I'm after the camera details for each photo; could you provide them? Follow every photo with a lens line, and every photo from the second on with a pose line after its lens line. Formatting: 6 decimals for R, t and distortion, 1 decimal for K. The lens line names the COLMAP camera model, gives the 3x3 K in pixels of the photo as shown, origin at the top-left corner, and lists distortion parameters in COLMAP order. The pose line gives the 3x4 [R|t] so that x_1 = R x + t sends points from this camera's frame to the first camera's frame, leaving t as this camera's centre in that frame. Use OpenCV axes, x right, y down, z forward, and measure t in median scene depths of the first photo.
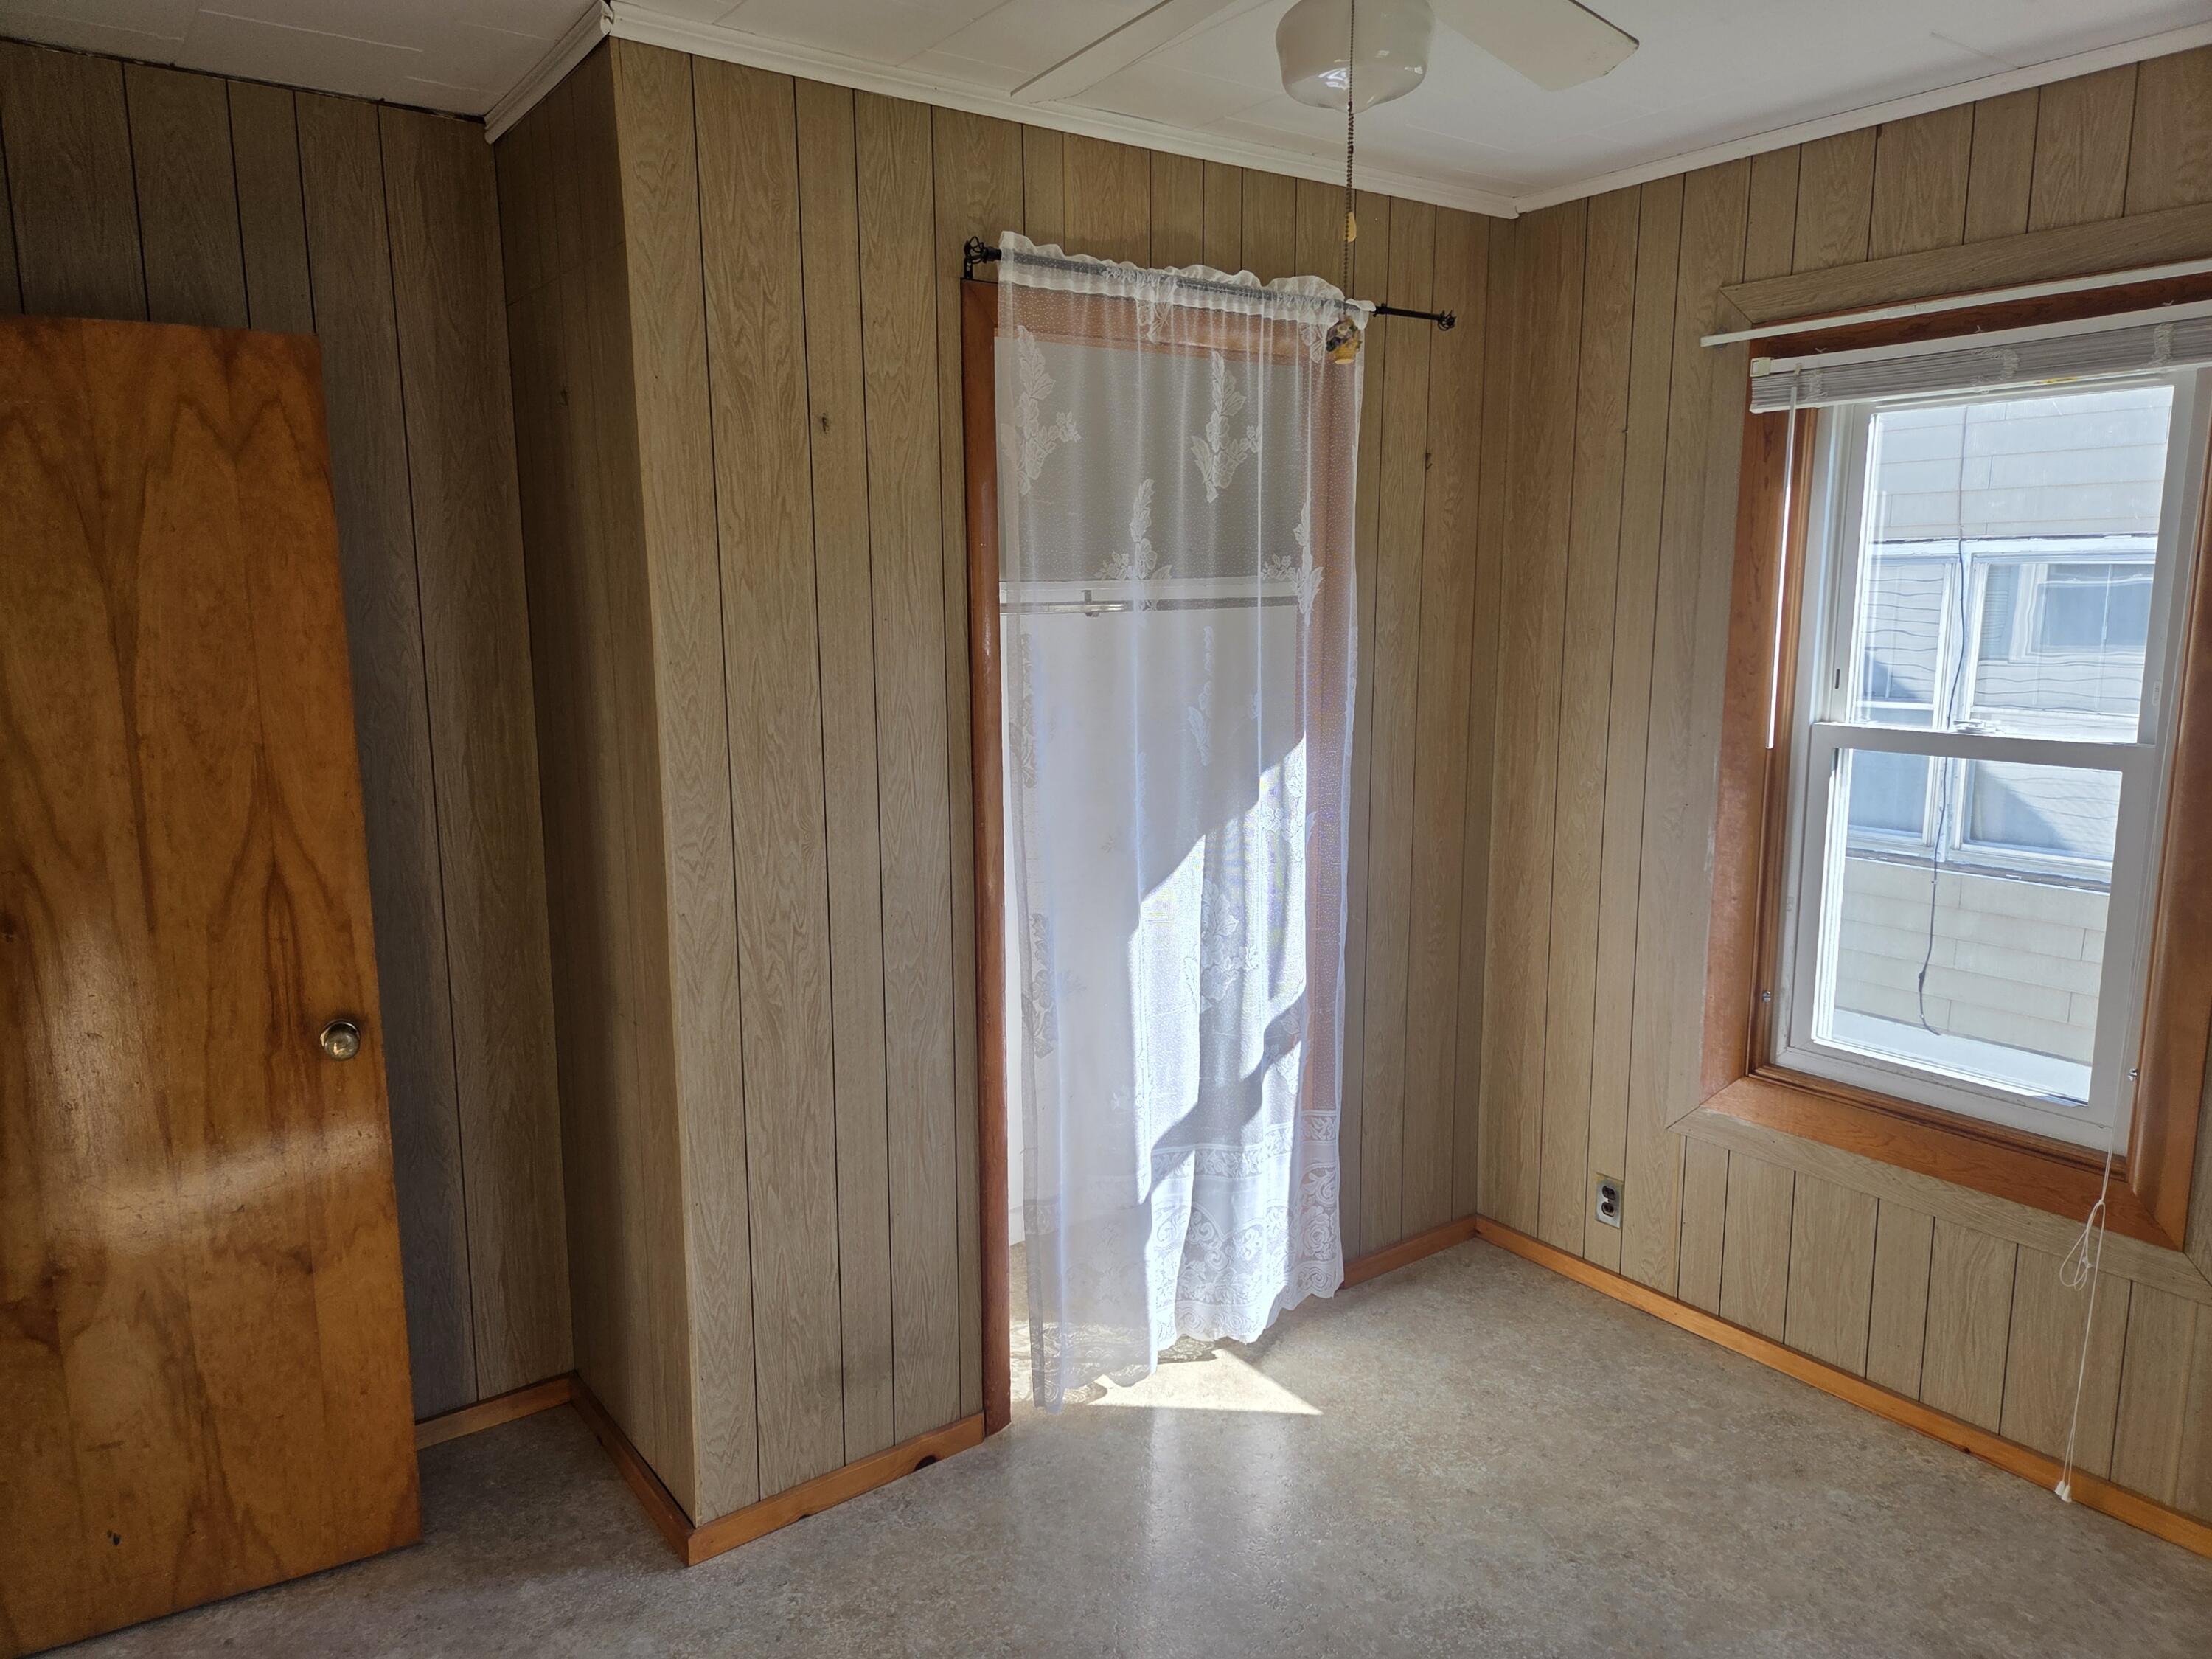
lens RADIAL K [[1485.2, 0, 1106.0], [0, 1485.2, 829.5], [0, 0, 1]] dist [0.085232, -0.069394]
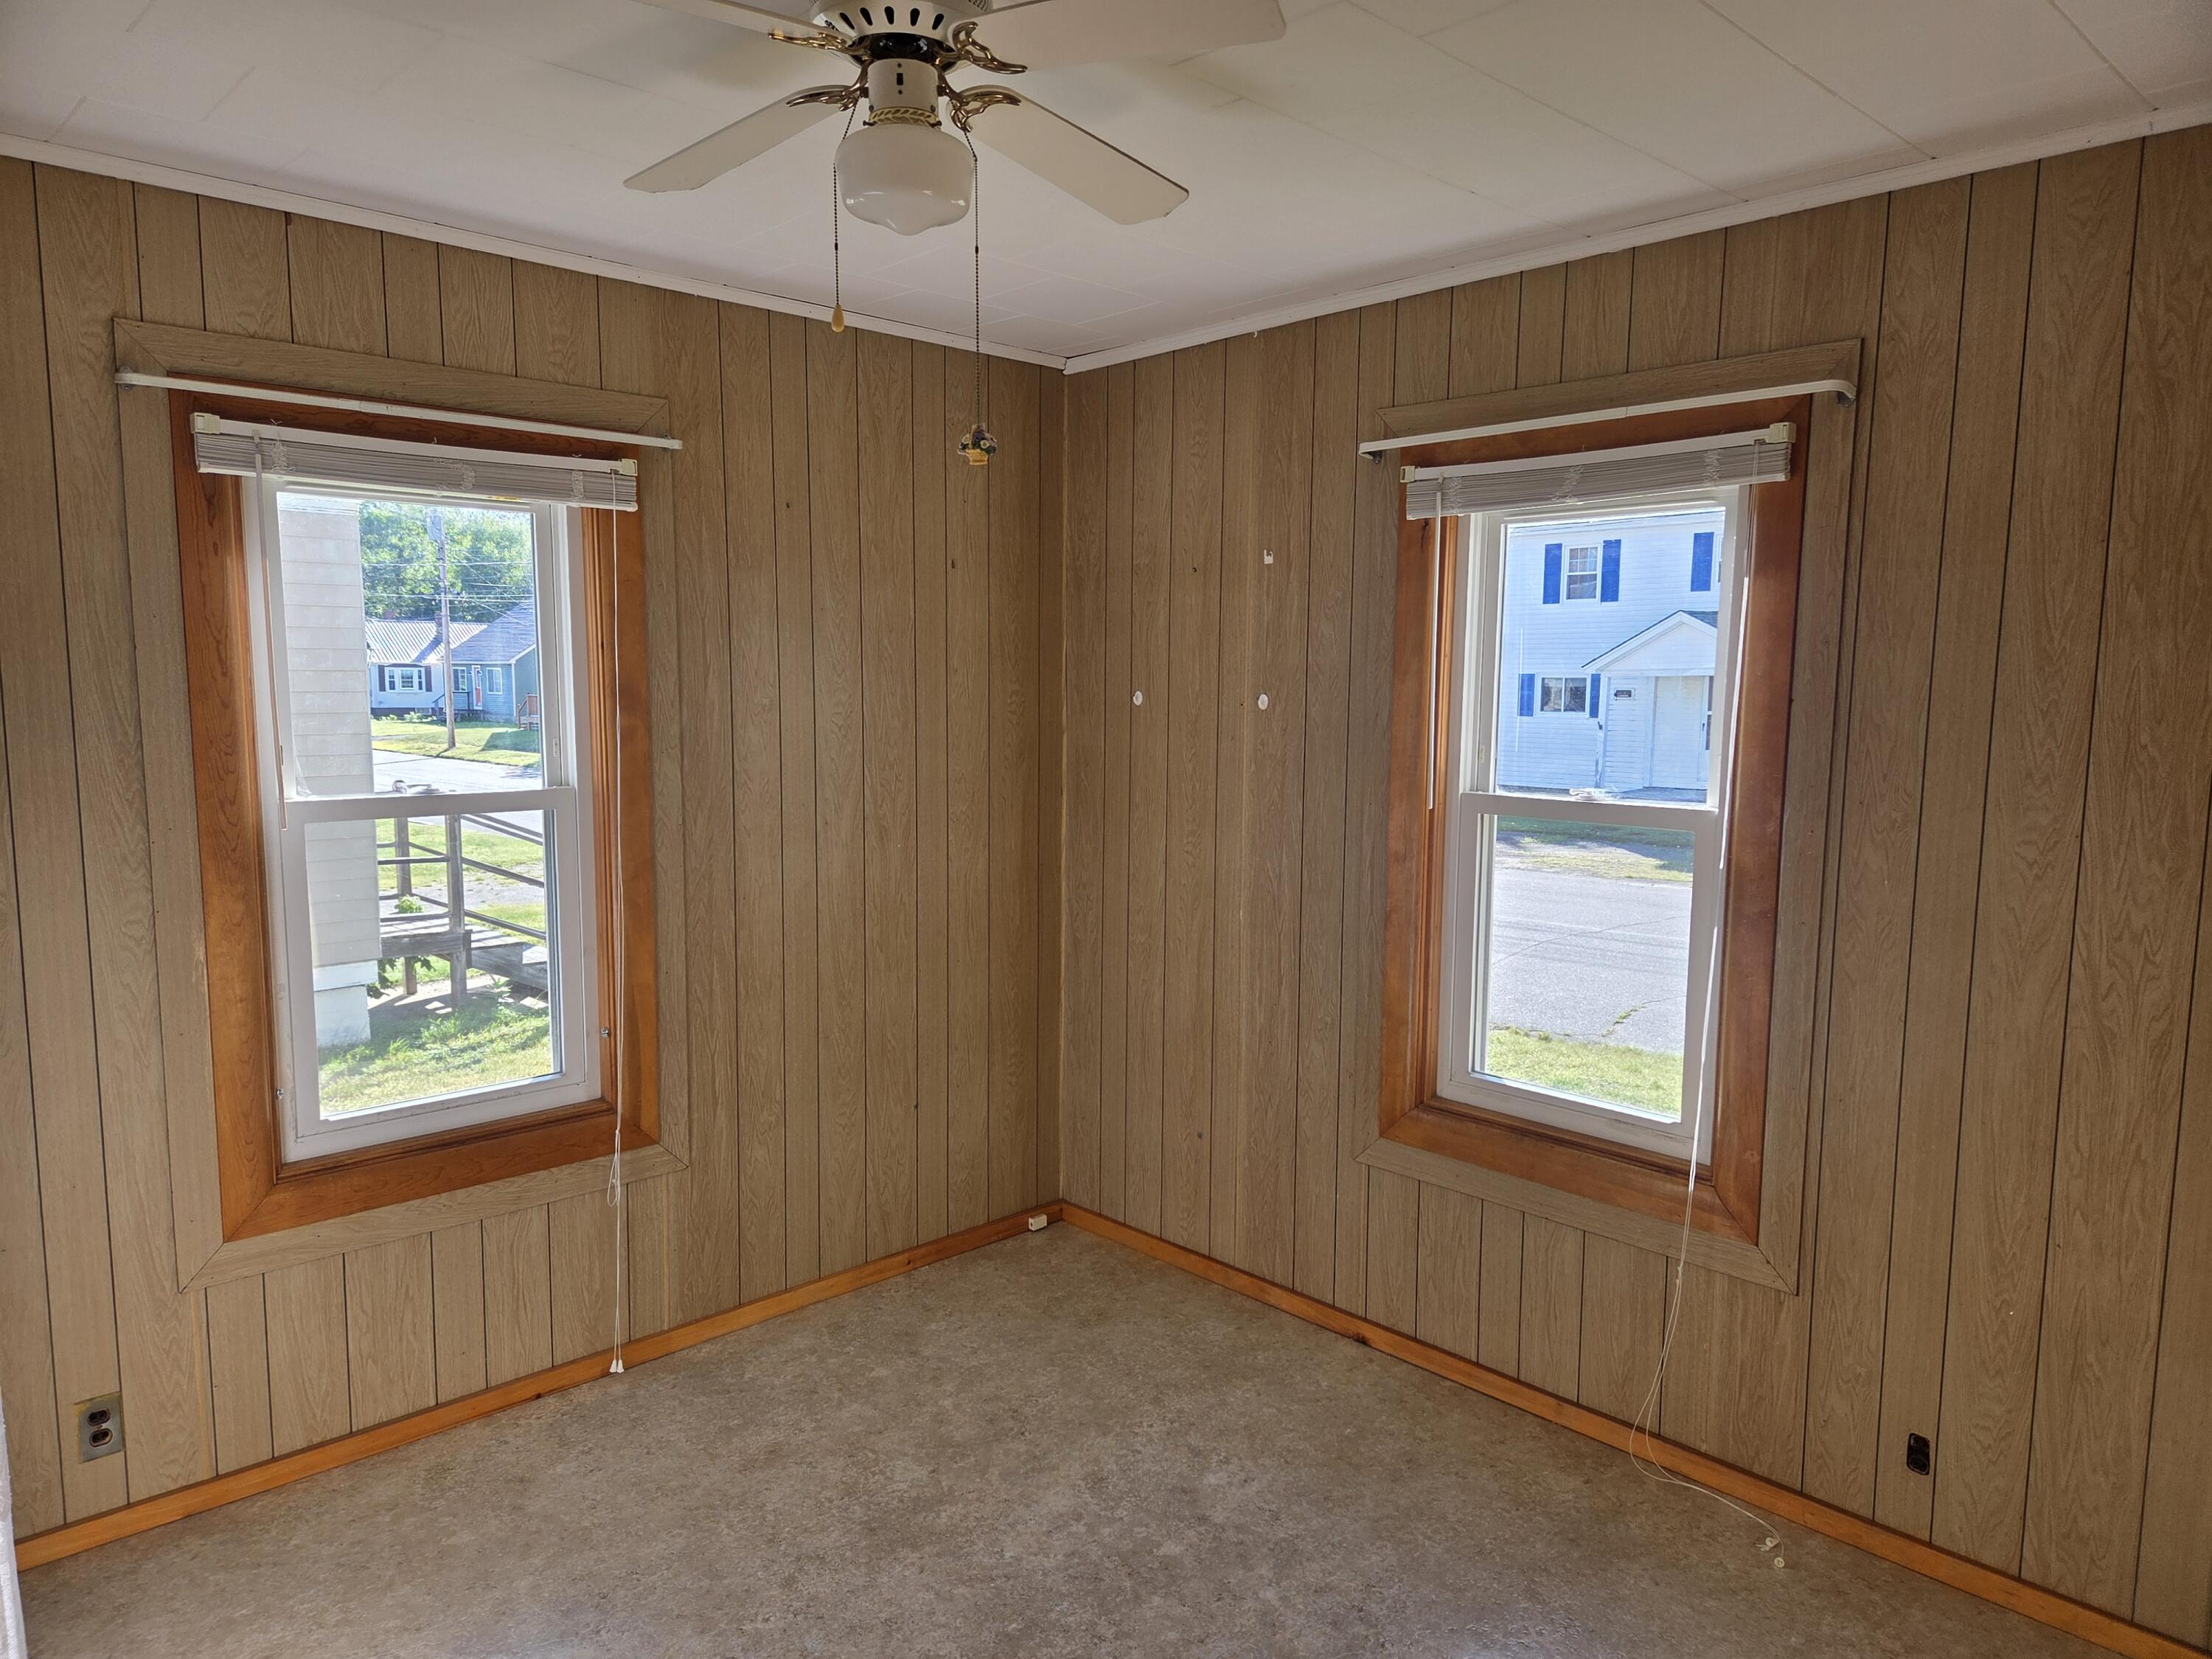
lens RADIAL K [[1496.5, 0, 1107.3], [0, 1496.5, 850.1], [0, 0, 1]] dist [0.043339, -0.001067]
pose [[-0.116002, -0.112844, 0.986818, -0.591059], [0.156854, 0.978977, 0.130386, -0.088207], [-0.980786, 0.169911, -0.095864, 0.608415]]
